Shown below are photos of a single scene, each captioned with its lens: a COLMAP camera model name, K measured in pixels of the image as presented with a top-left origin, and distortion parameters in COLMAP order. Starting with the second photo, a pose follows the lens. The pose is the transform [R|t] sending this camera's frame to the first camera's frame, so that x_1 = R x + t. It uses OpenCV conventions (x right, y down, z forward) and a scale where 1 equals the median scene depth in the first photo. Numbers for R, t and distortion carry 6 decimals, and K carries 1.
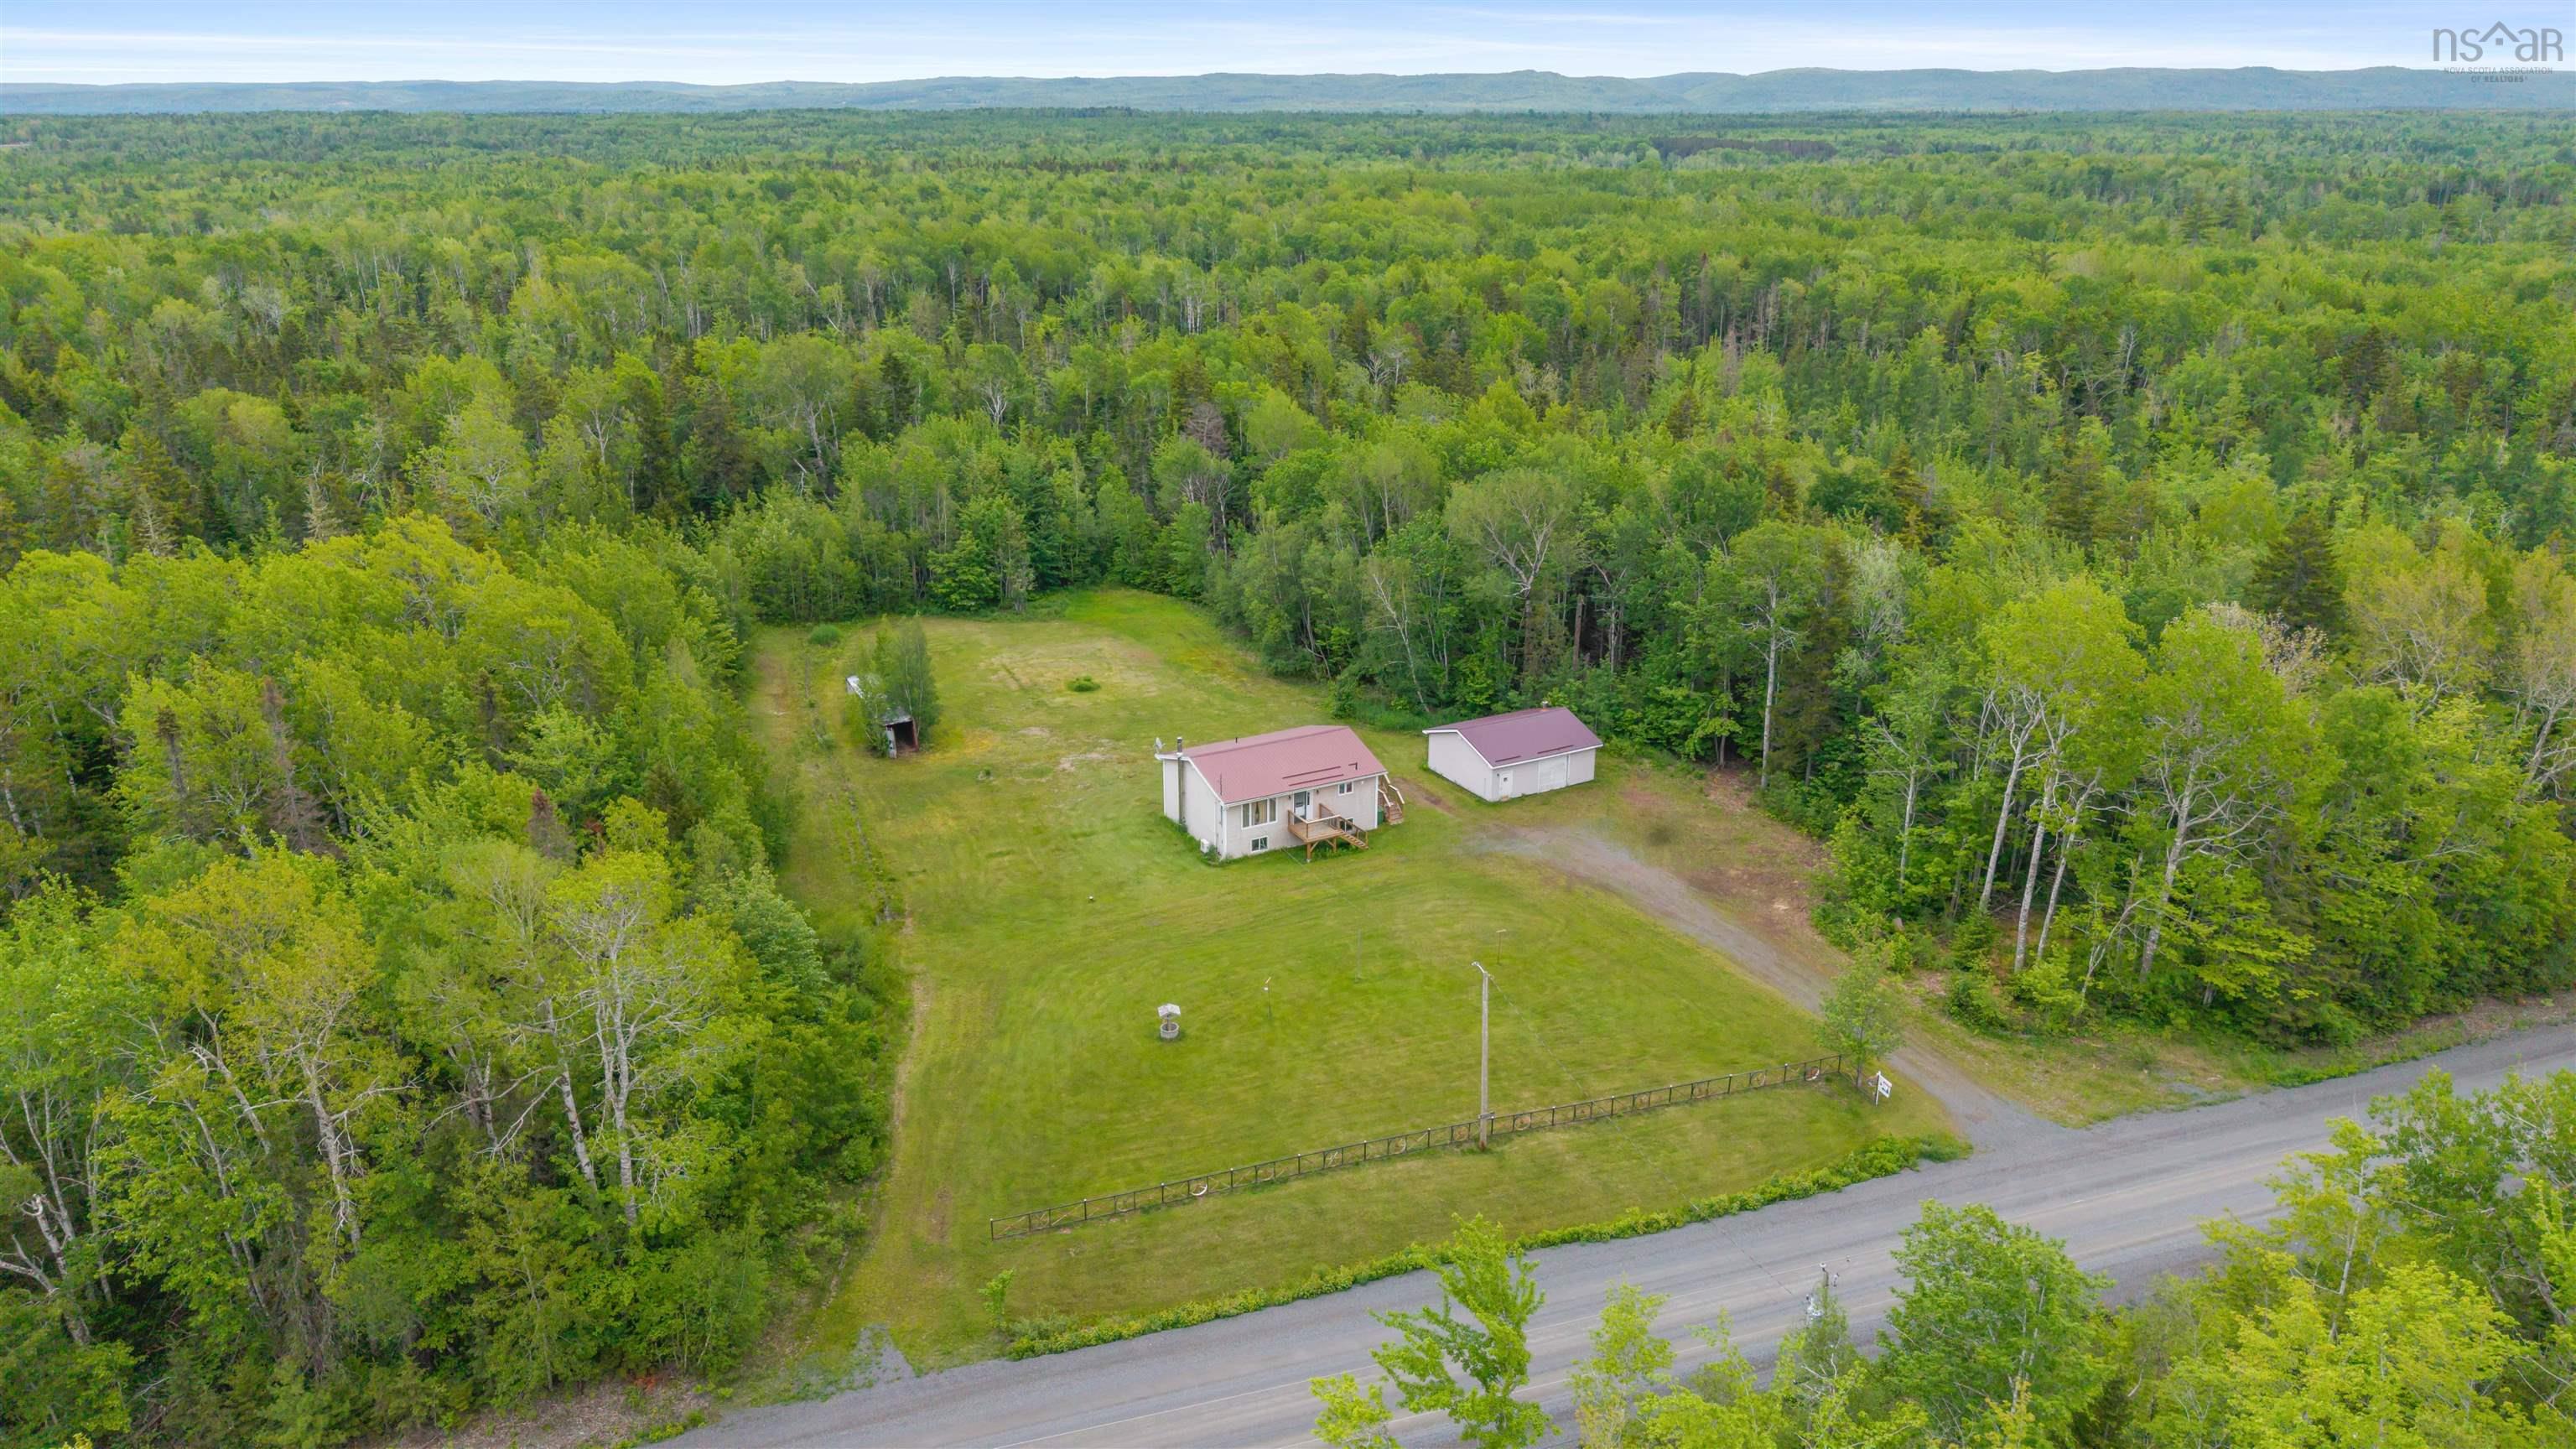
lens RADIAL K [[1725.1, 0, 1308.5], [0, 1725.1, 732.2], [0, 0, 1]] dist [0.063820, -0.067326]
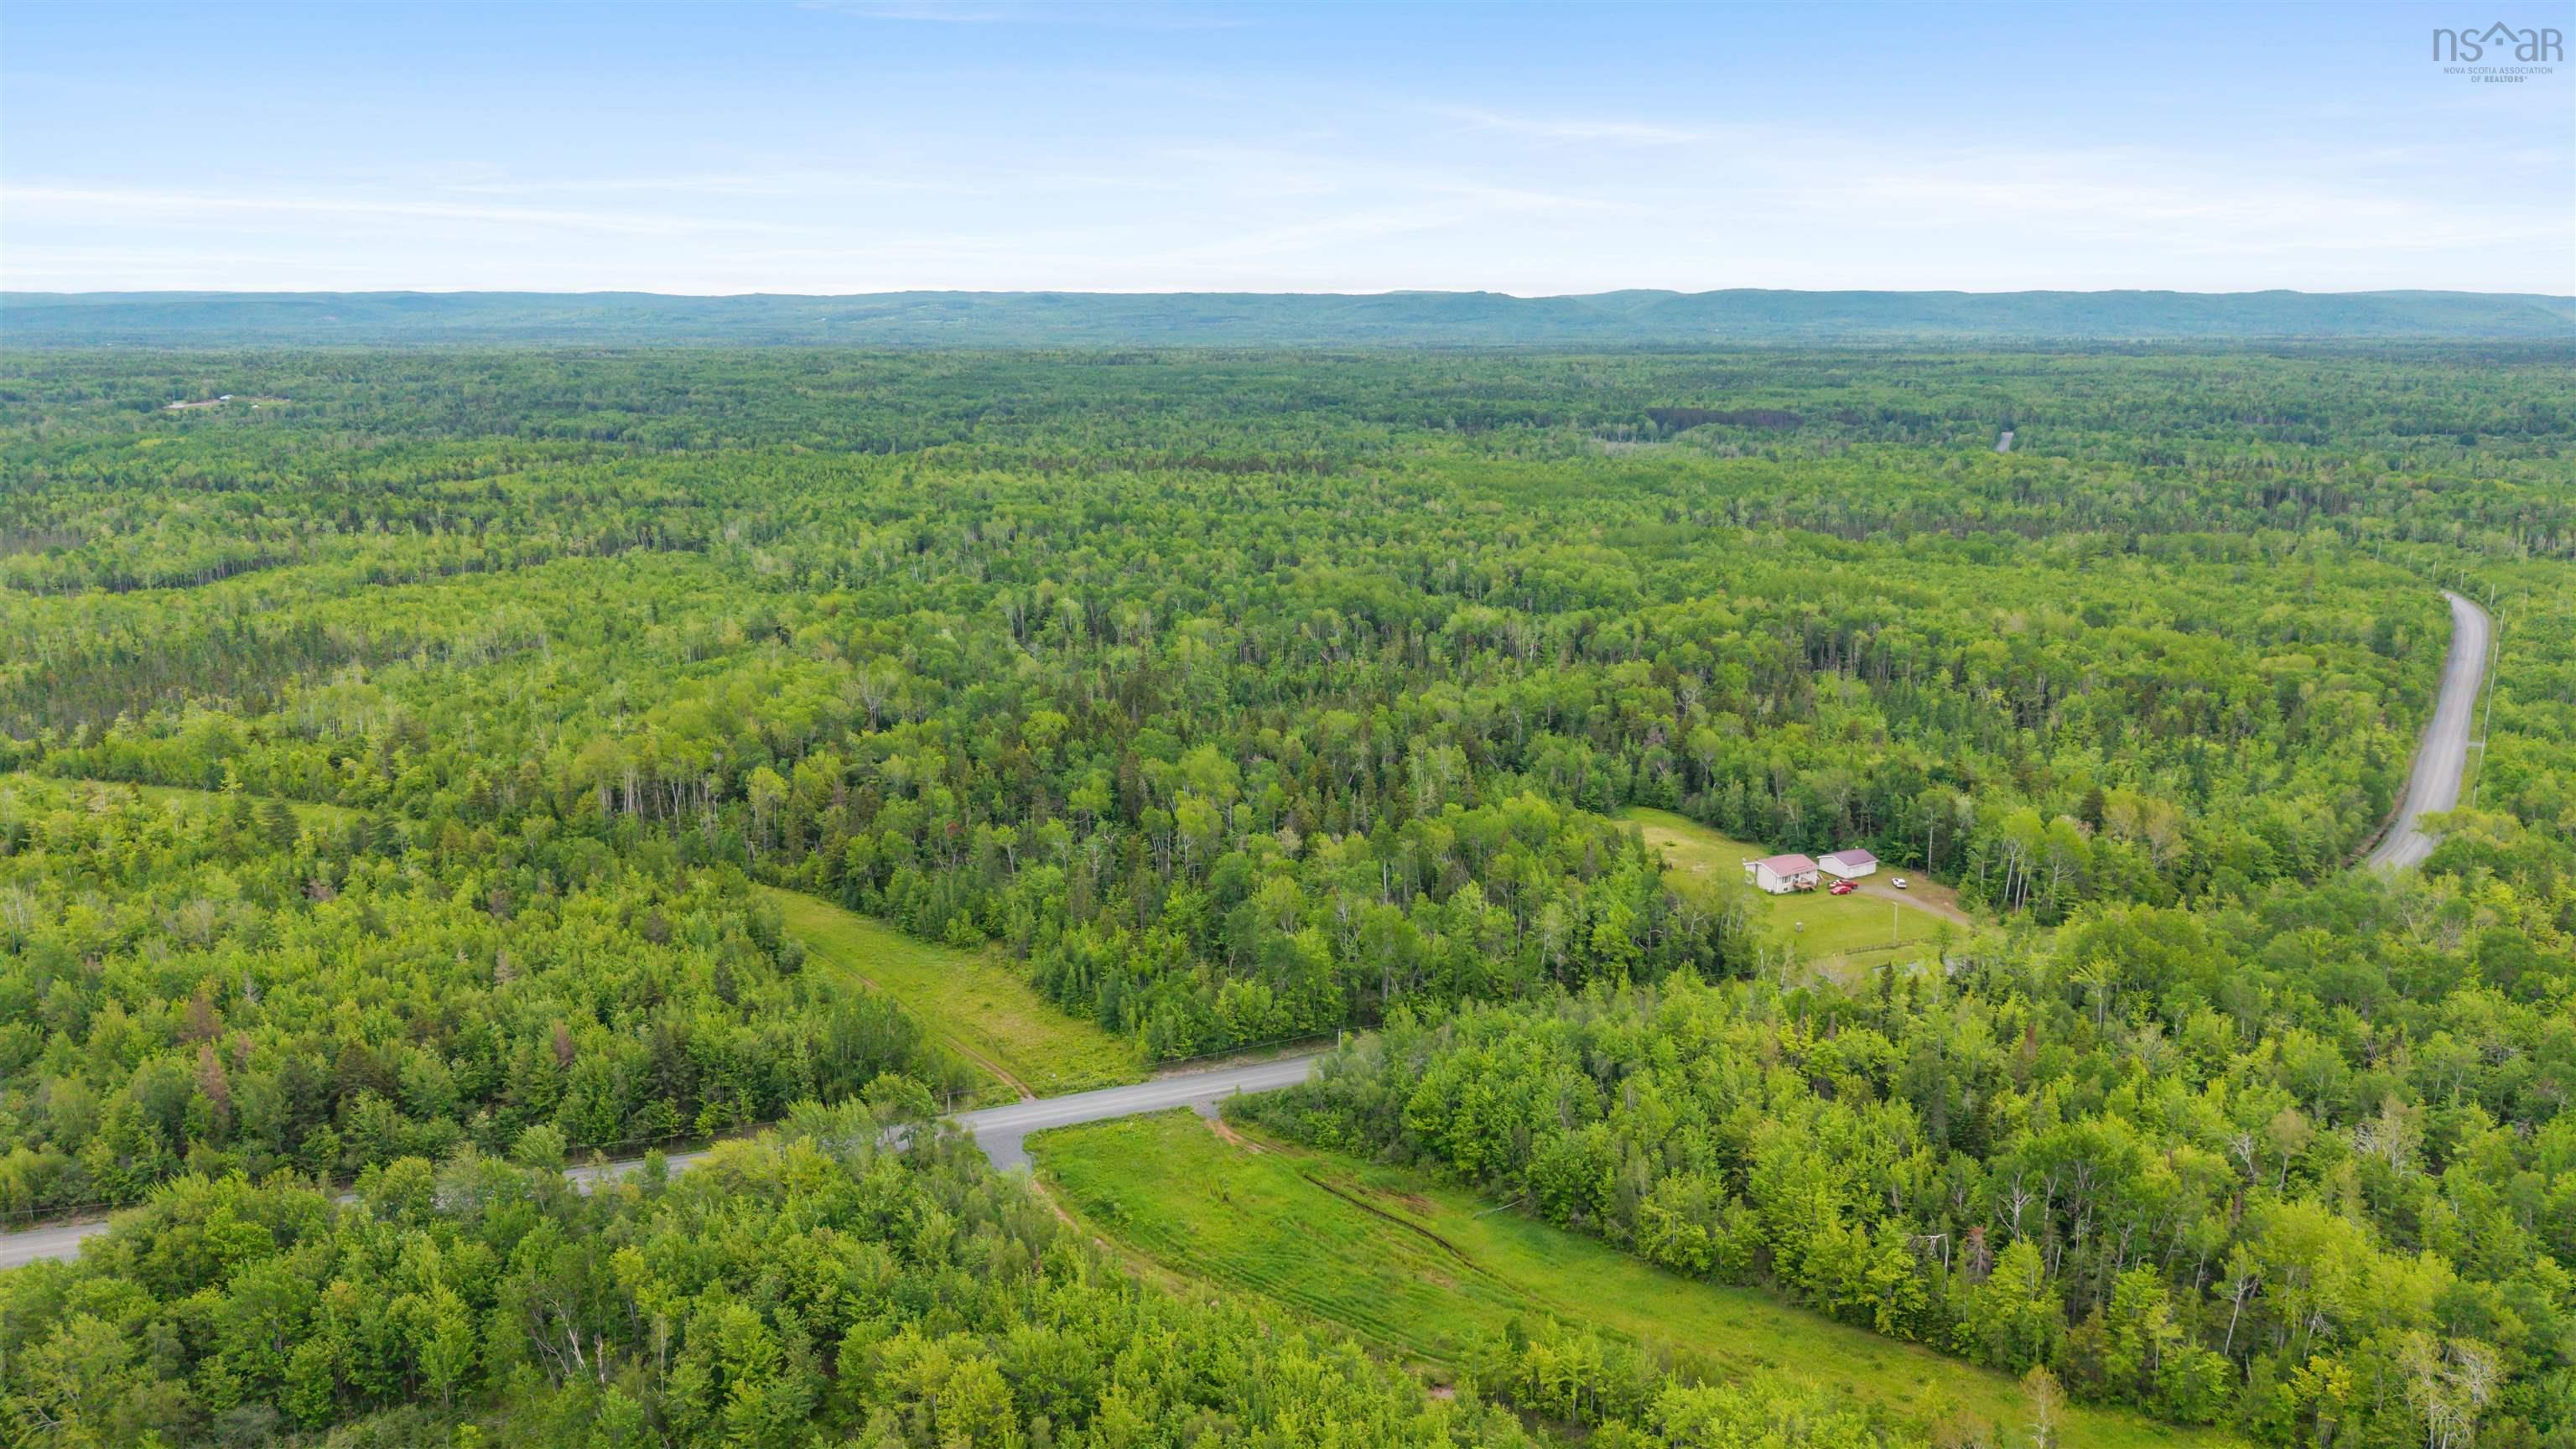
lens RADIAL K [[1725.1, 0, 1308.5], [0, 1725.1, 732.2], [0, 0, 1]] dist [0.063820, -0.067326]
pose [[0.999645, -0.008837, 0.025128, -0.874138], [0.011568, 0.993786, -0.110706, 0.105195], [-0.023994, 0.110958, 0.993535, -1.976973]]
